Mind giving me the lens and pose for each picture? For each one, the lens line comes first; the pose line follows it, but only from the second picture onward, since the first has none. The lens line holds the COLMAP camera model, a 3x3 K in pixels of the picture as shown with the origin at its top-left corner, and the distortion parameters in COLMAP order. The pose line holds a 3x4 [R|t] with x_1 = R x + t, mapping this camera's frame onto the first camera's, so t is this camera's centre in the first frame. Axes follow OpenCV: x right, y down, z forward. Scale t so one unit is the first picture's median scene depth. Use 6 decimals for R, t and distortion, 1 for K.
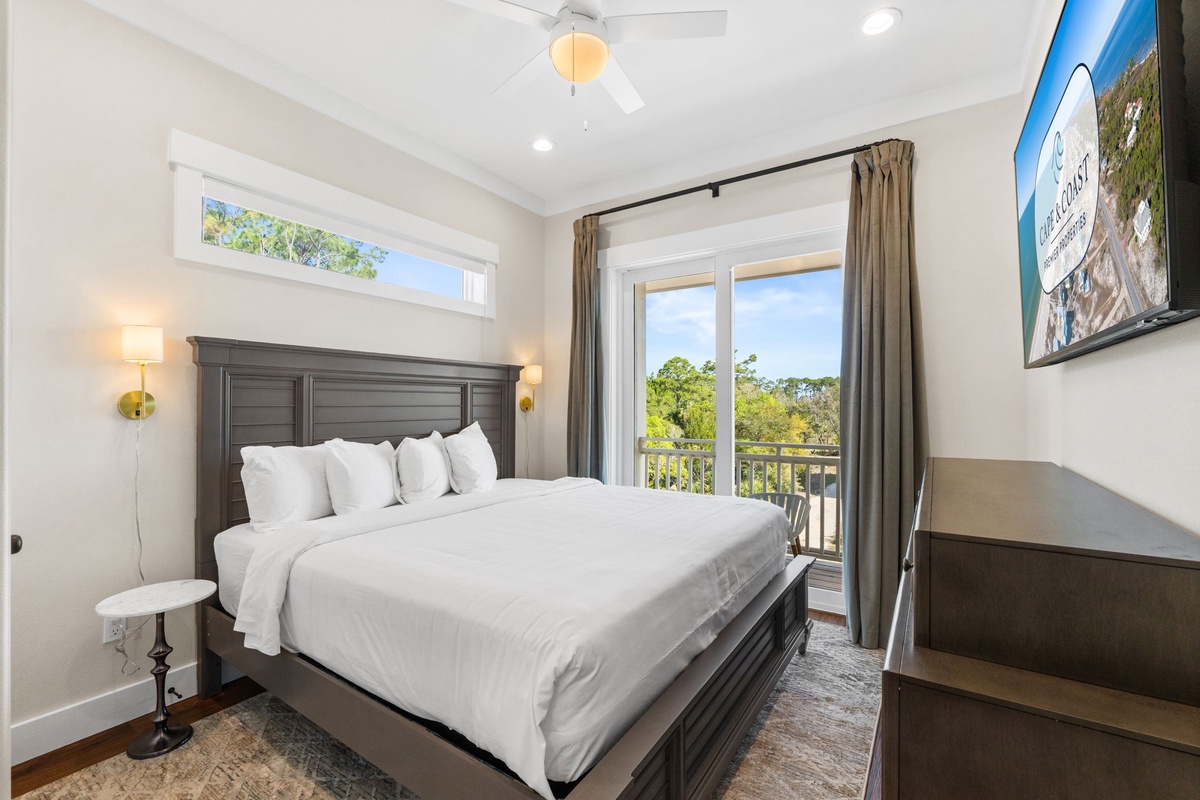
lens RADIAL K [[508.8, 0, 600.0], [0, 508.8, 400.0], [0, 0, 1]] dist [-0.003114, -0.000065]
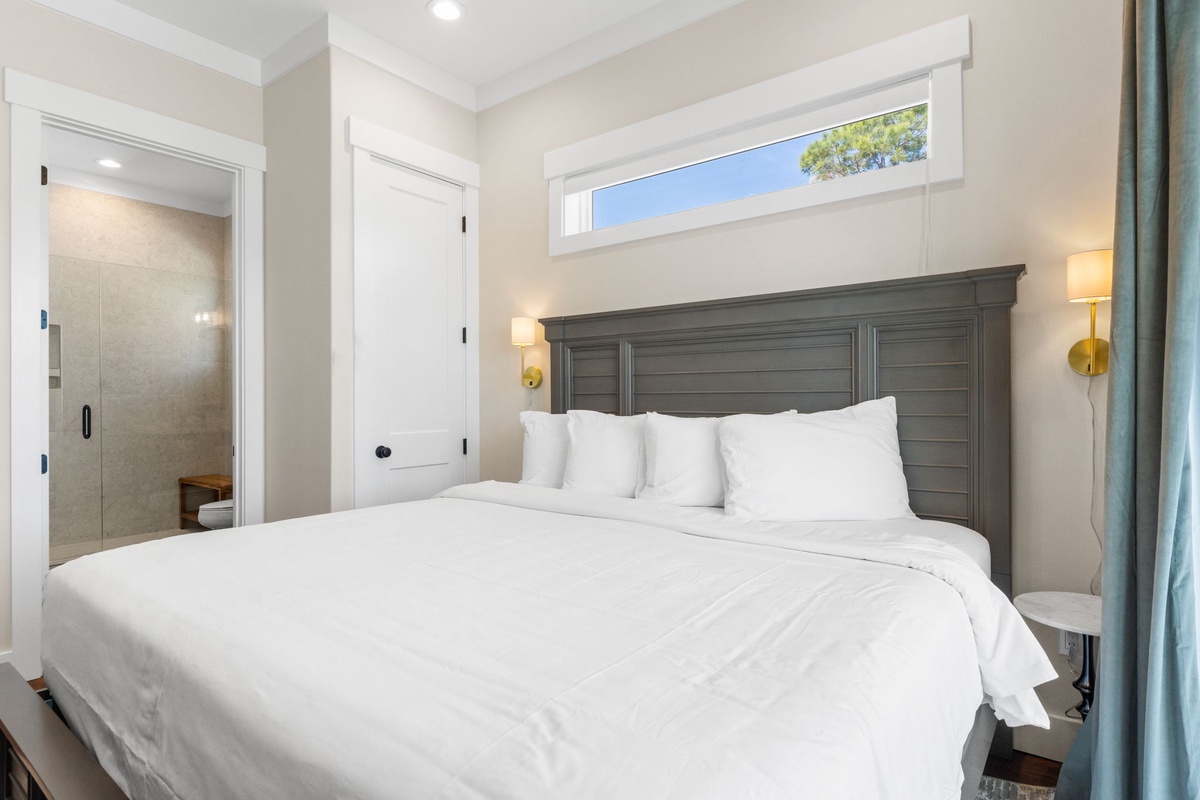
lens RADIAL K [[609.1, 0, 605.3], [0, 609.1, 395.4], [0, 0, 1]] dist [-0.000882, 0.000413]
pose [[-0.057314, 0.000671, -0.998356, 0.540831], [0.016668, 0.999861, -0.000285, 0.049755], [0.998217, -0.016657, -0.057318, 1.037200]]
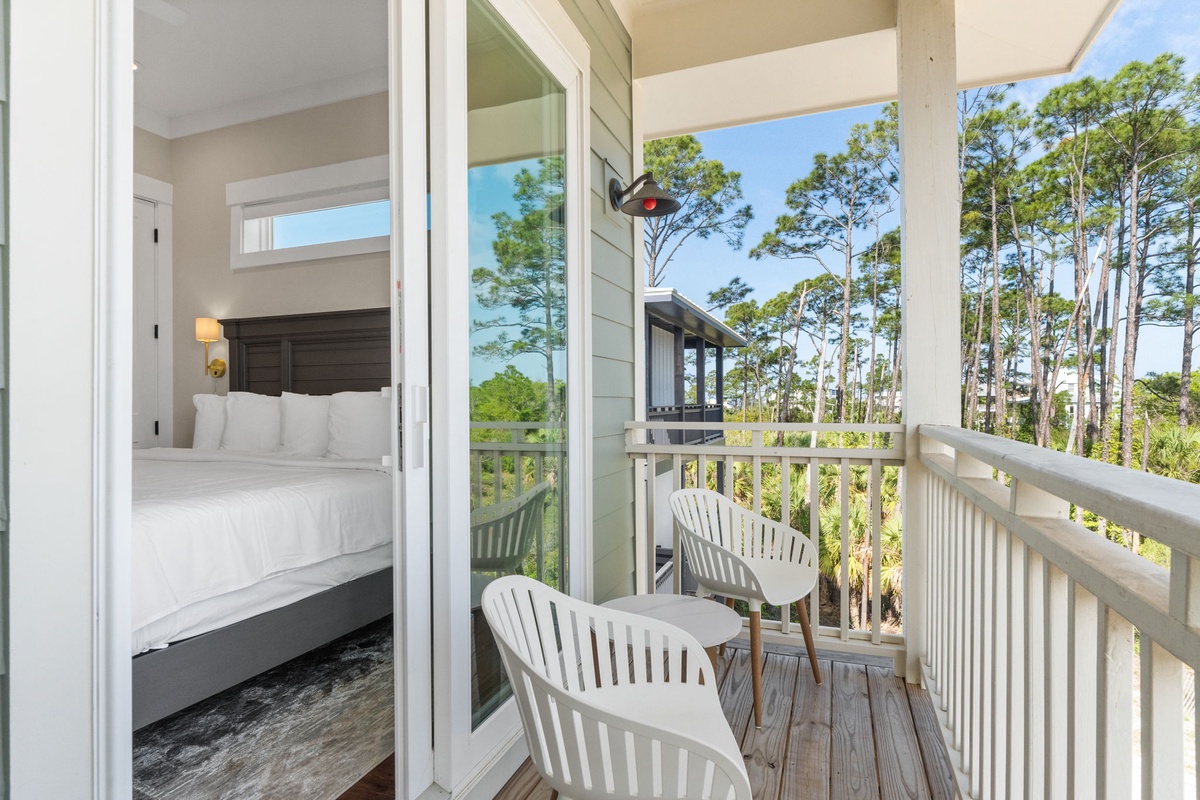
lens RADIAL K [[609.1, 0, 605.3], [0, 609.1, 395.4], [0, 0, 1]] dist [-0.000882, 0.000413]
pose [[0.232316, -0.003143, -0.972635, 1.007558], [0.022078, 0.999754, 0.002043, 0.097208], [0.972390, -0.021948, 0.232328, 1.412508]]
